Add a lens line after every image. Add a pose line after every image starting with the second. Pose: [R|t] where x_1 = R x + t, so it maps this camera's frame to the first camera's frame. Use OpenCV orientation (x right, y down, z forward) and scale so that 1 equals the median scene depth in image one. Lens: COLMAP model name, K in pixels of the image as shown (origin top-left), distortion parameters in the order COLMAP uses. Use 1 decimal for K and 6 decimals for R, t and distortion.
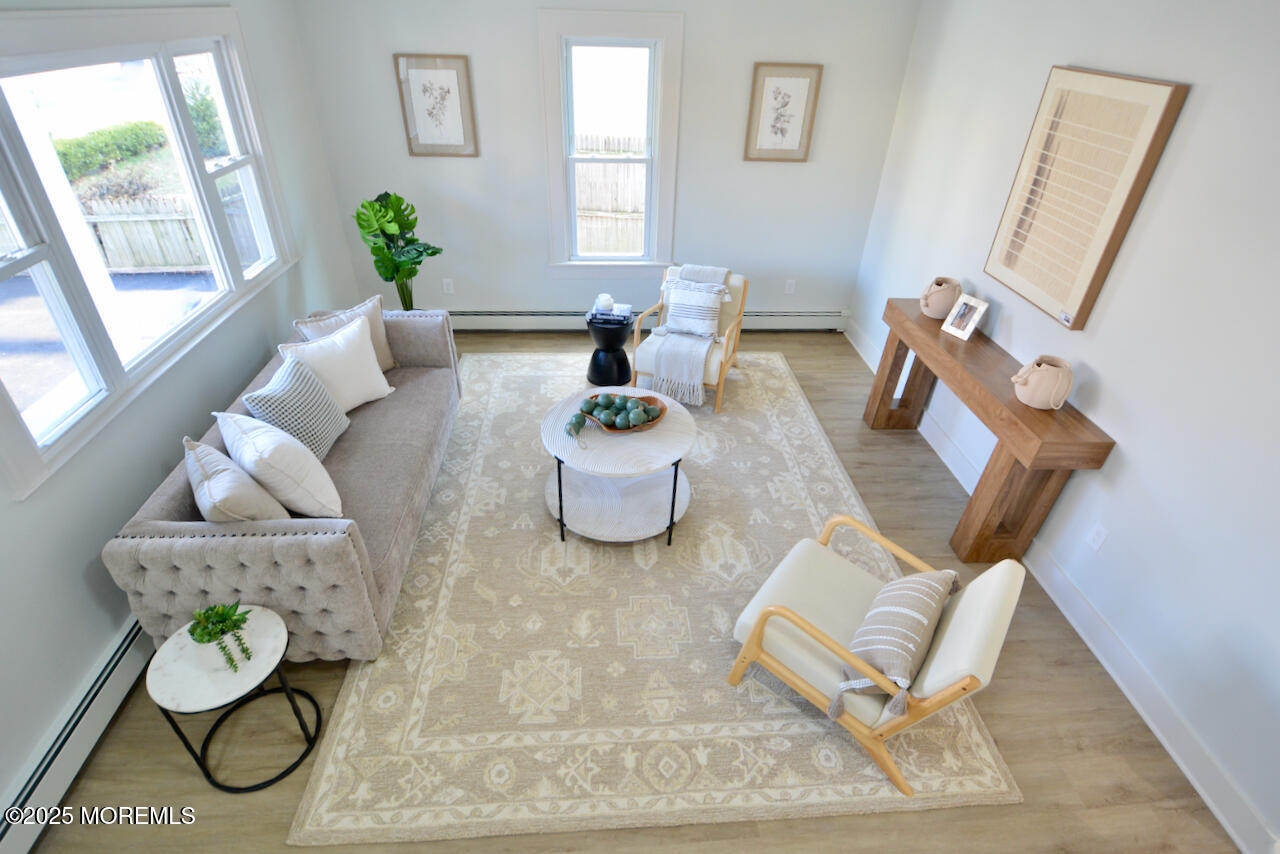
lens RADIAL K [[628.6, 0, 640.0], [0, 628.6, 427.0], [0, 0, 1]] dist [0.017846, -0.024717]
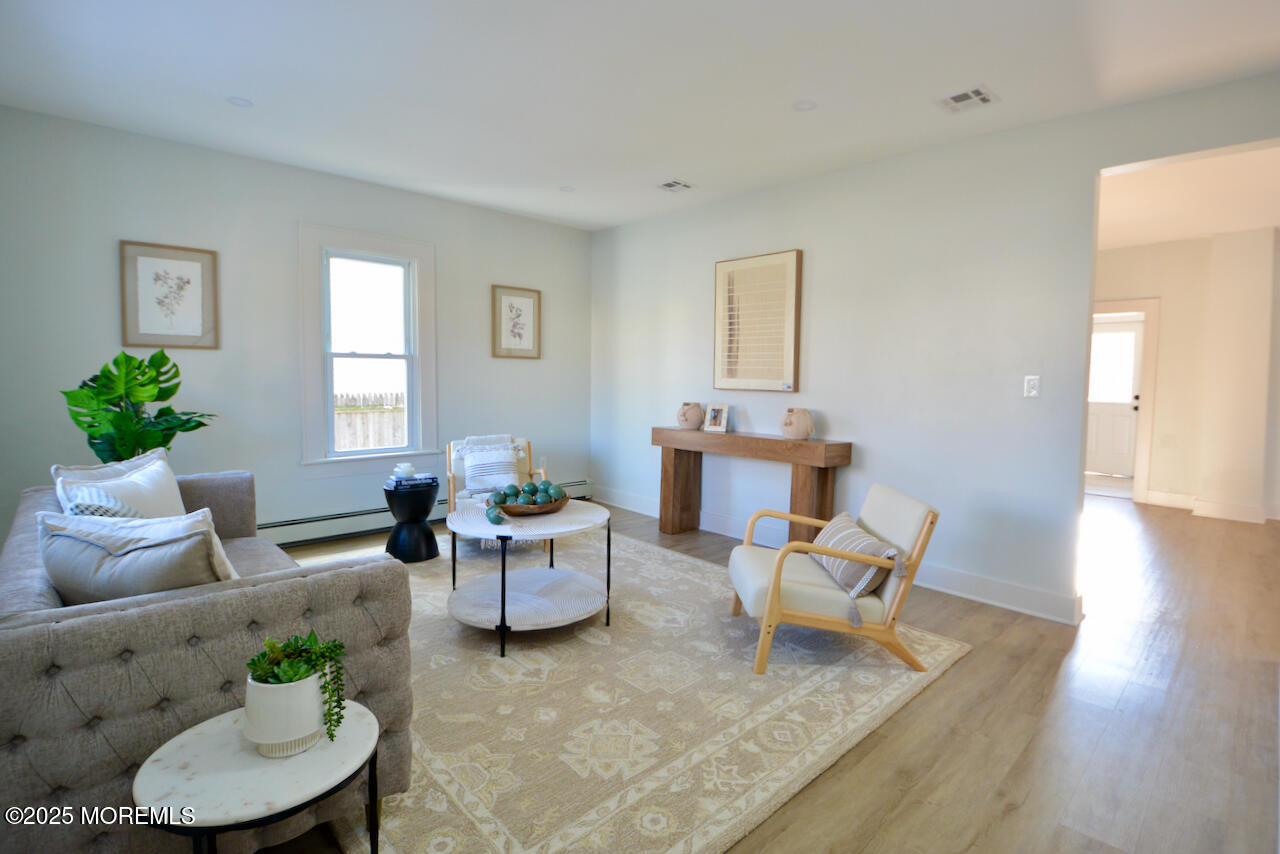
lens RADIAL K [[608.7, 0, 674.5], [0, 608.7, 401.0], [0, 0, 1]] dist [0.018506, -0.029003]
pose [[0.755295, -0.047361, 0.653672, -0.522979], [0.373094, 0.851069, -0.369434, 0.309886], [-0.538823, 0.522913, 0.660478, 0.173815]]
